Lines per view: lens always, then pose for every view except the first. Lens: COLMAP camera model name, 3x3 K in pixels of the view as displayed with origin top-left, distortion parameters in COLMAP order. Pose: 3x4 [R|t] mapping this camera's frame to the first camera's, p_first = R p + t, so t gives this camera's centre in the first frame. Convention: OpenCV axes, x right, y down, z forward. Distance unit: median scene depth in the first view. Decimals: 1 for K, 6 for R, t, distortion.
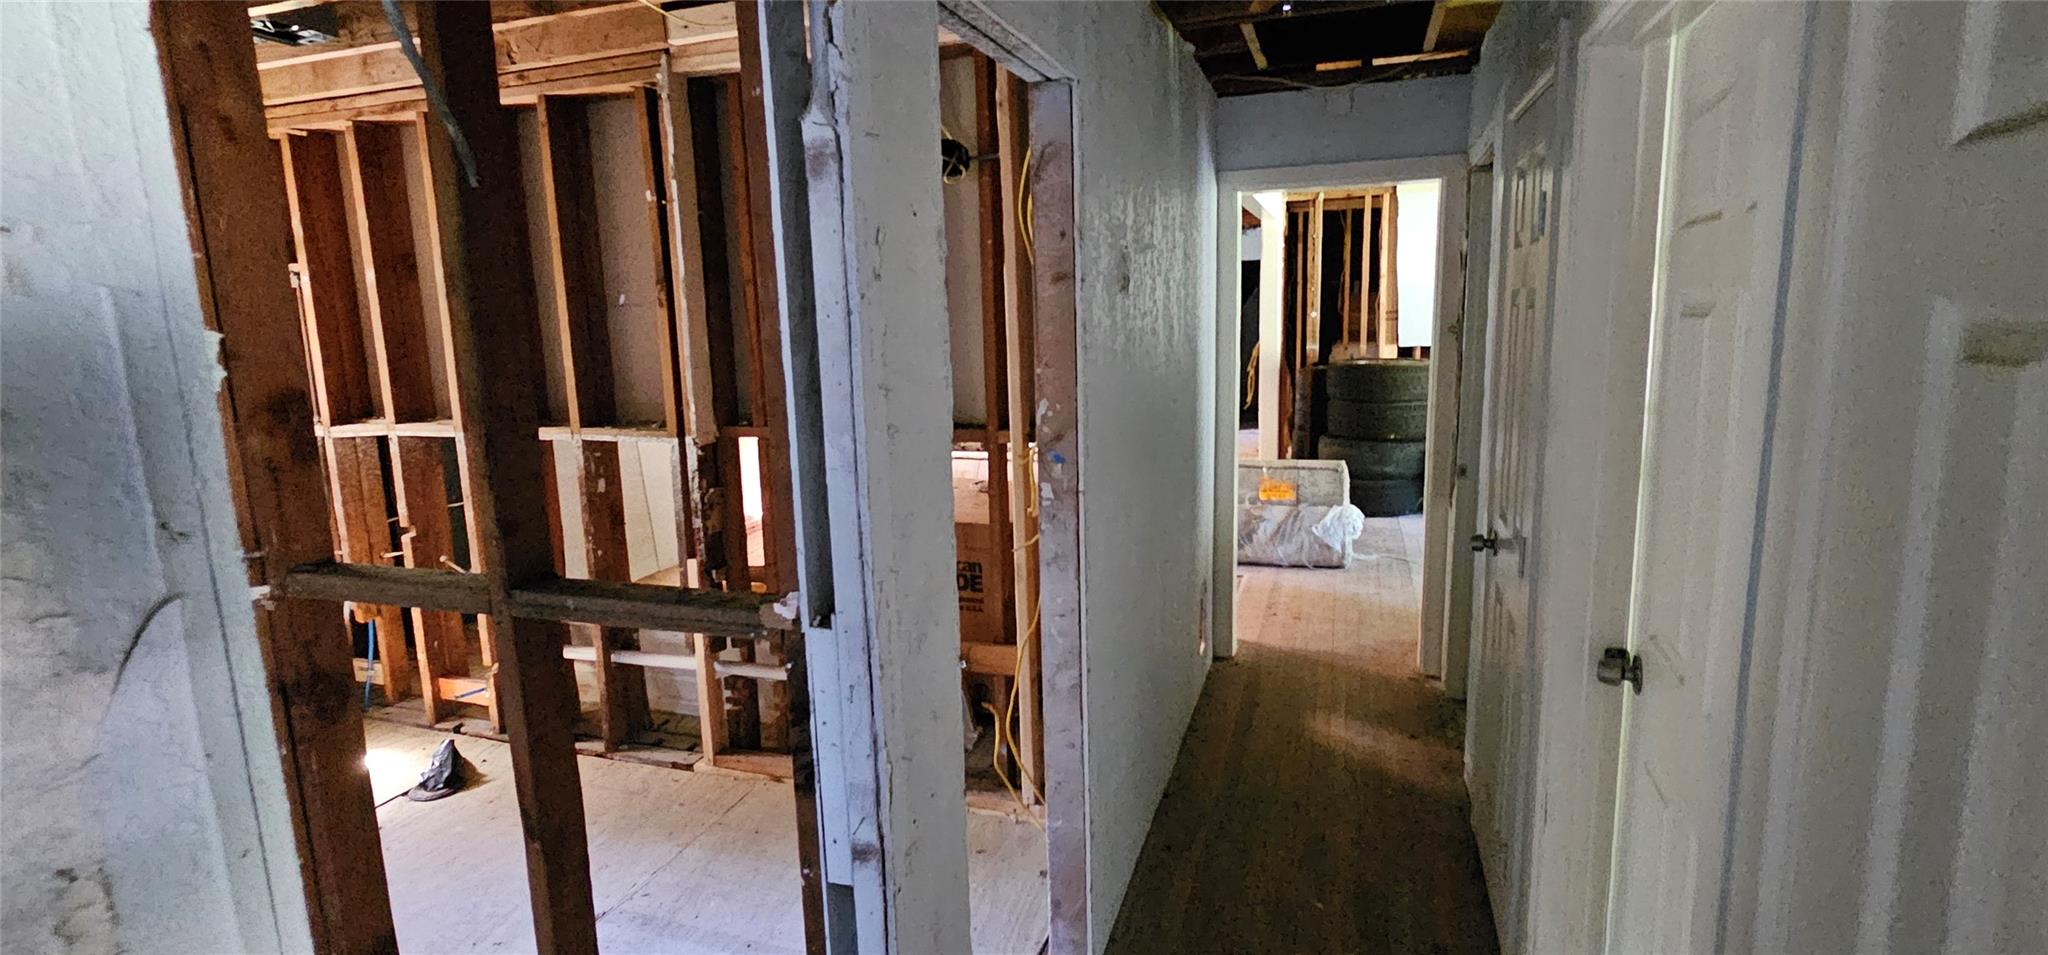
lens RADIAL K [[950.5, 0, 1031.2], [0, 950.5, 473.1], [0, 0, 1]] dist [-0.000104, -0.000427]
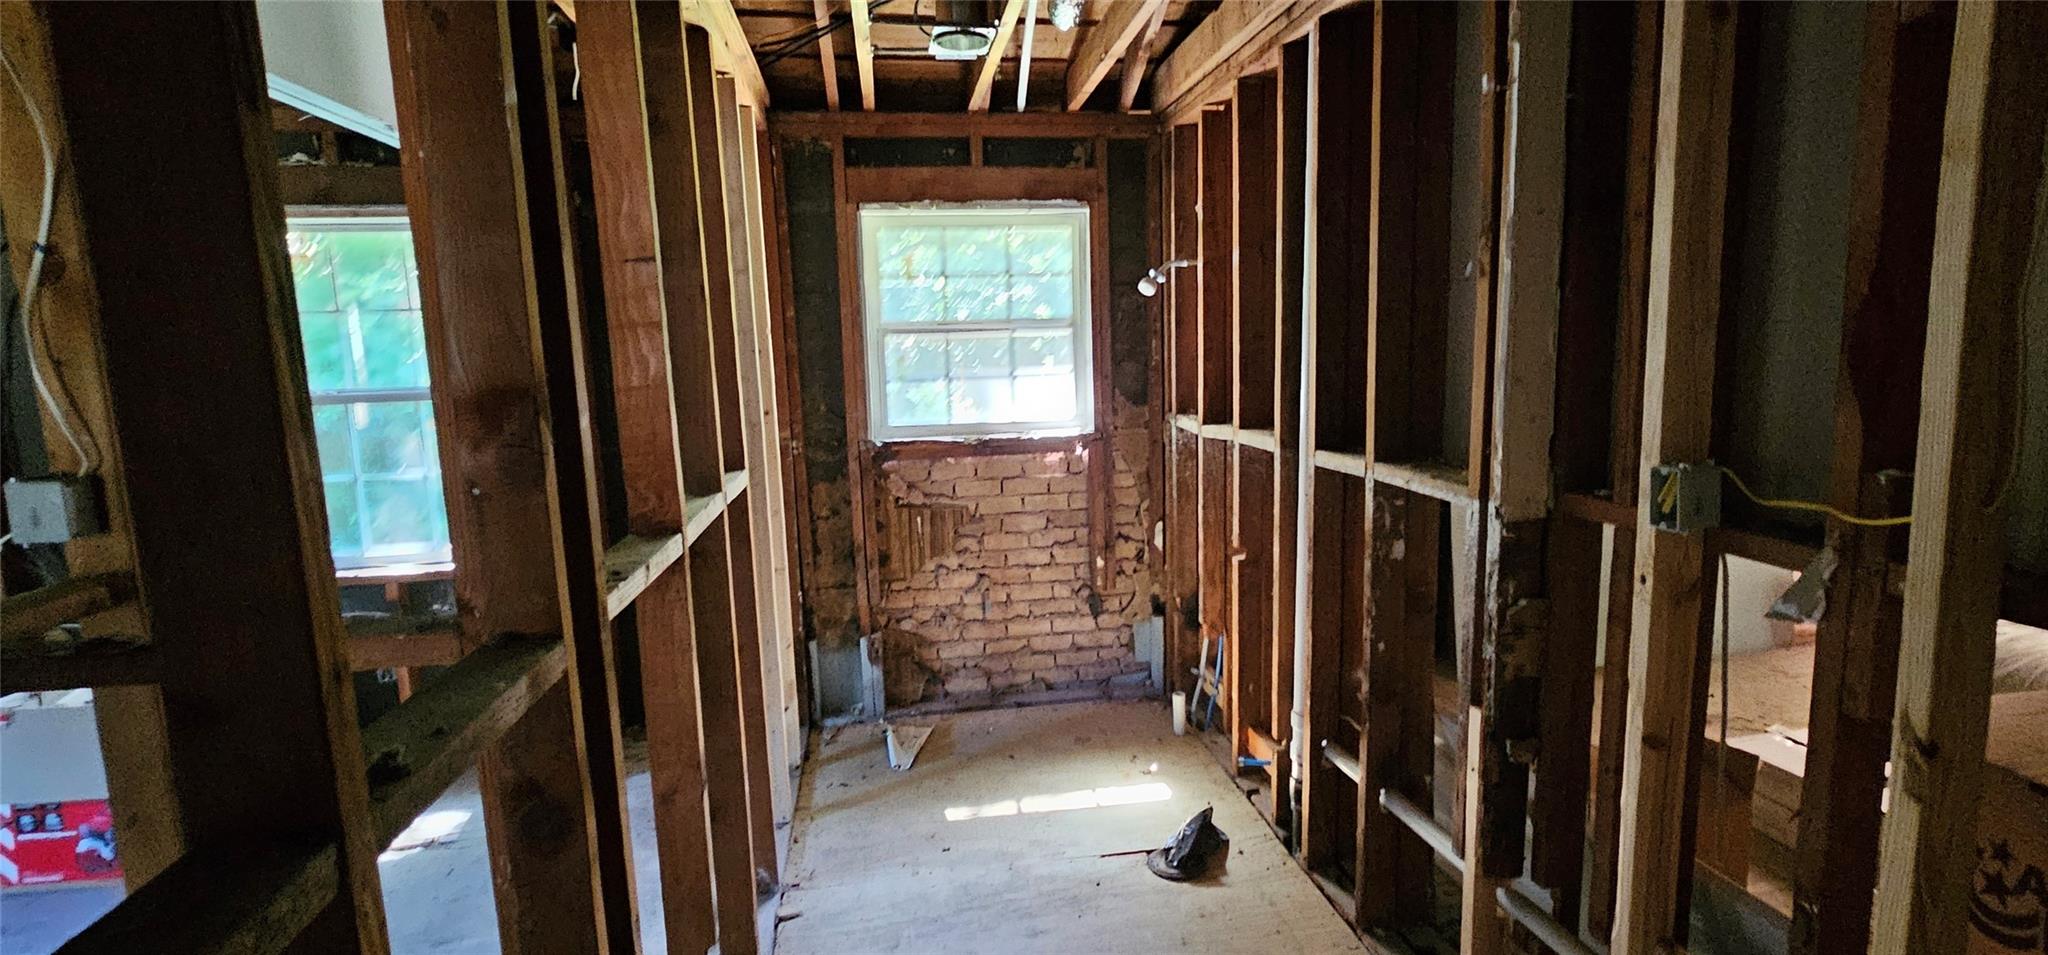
lens RADIAL K [[950.5, 0, 1031.2], [0, 950.5, 473.1], [0, 0, 1]] dist [-0.000104, -0.000427]
pose [[0.467277, 0.132264, -0.874162, 0.006913], [-0.128654, 0.988394, 0.080776, -0.065142], [0.874700, 0.074719, 0.478870, 0.478287]]
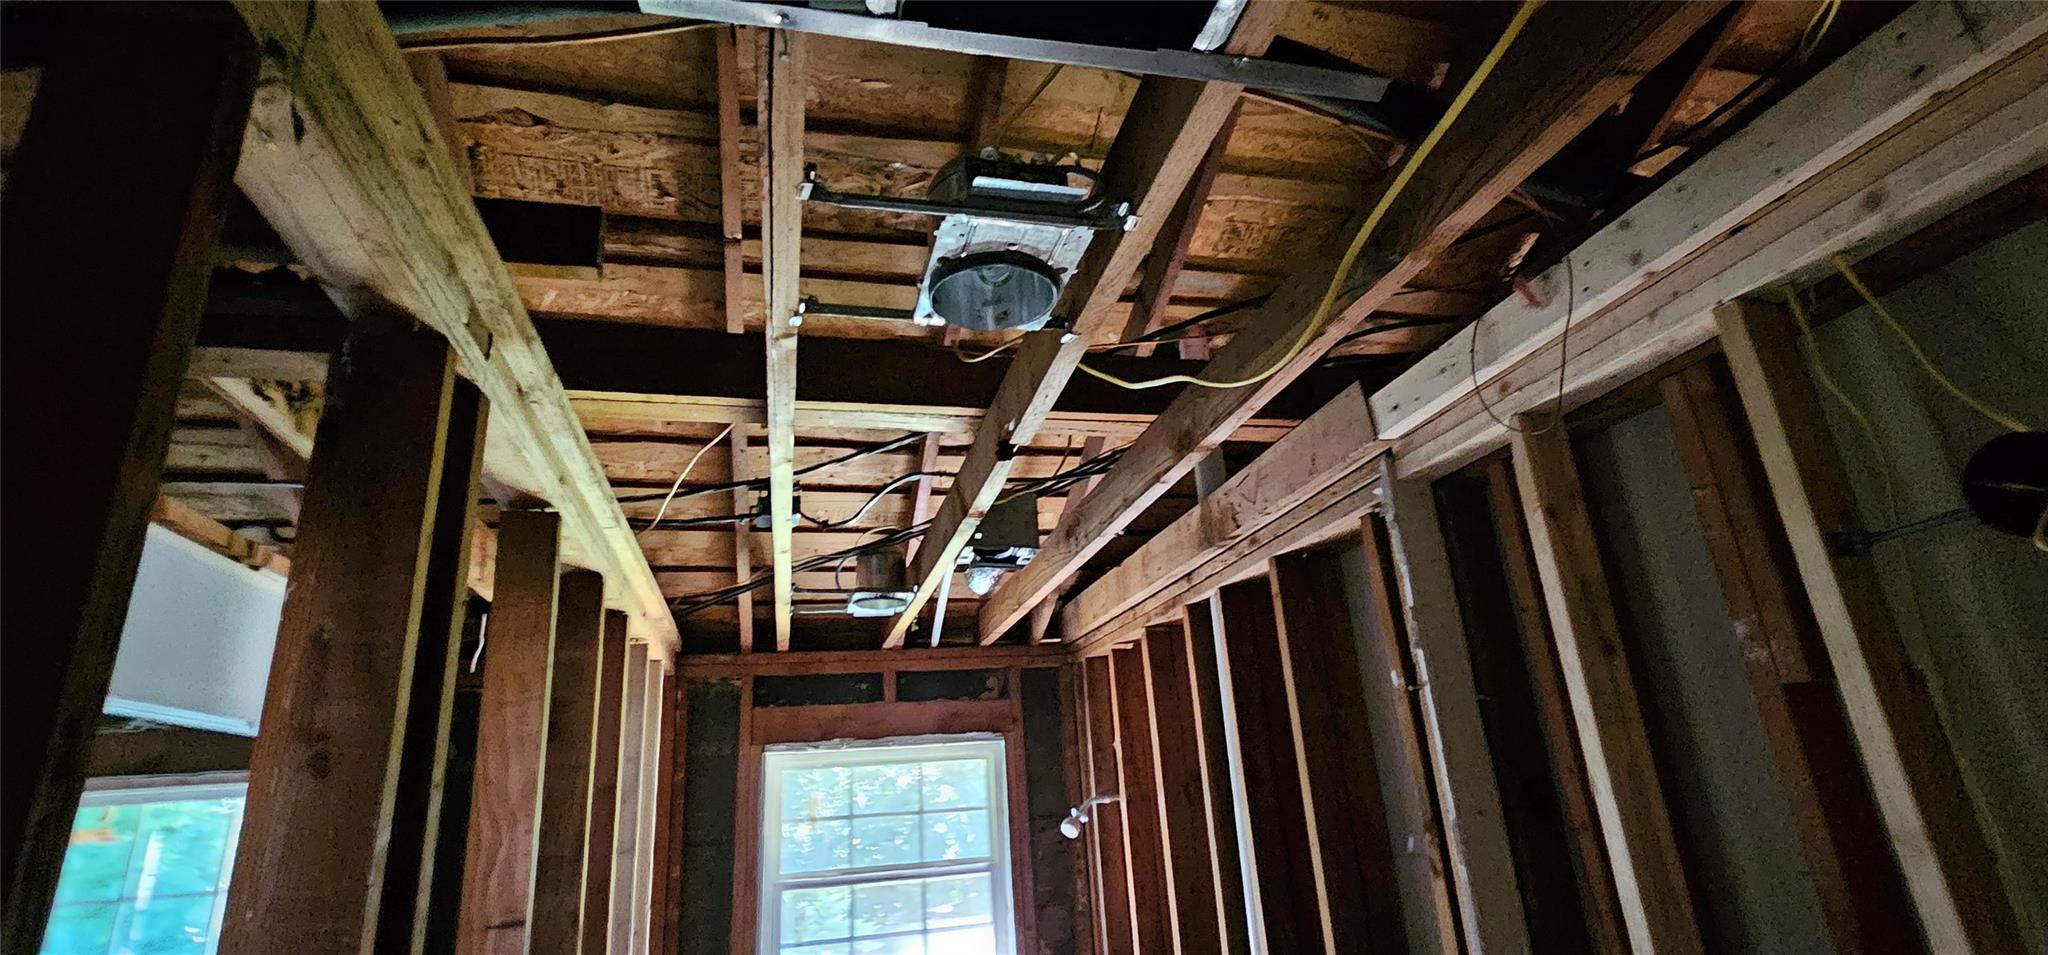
lens RADIAL K [[950.5, 0, 1031.2], [0, 950.5, 473.1], [0, 0, 1]] dist [-0.000104, -0.000427]
pose [[0.551106, -0.285527, -0.784064, -0.017768], [-0.088453, 0.914351, -0.395144, -0.146200], [0.829734, 0.287119, 0.478649, 0.462613]]
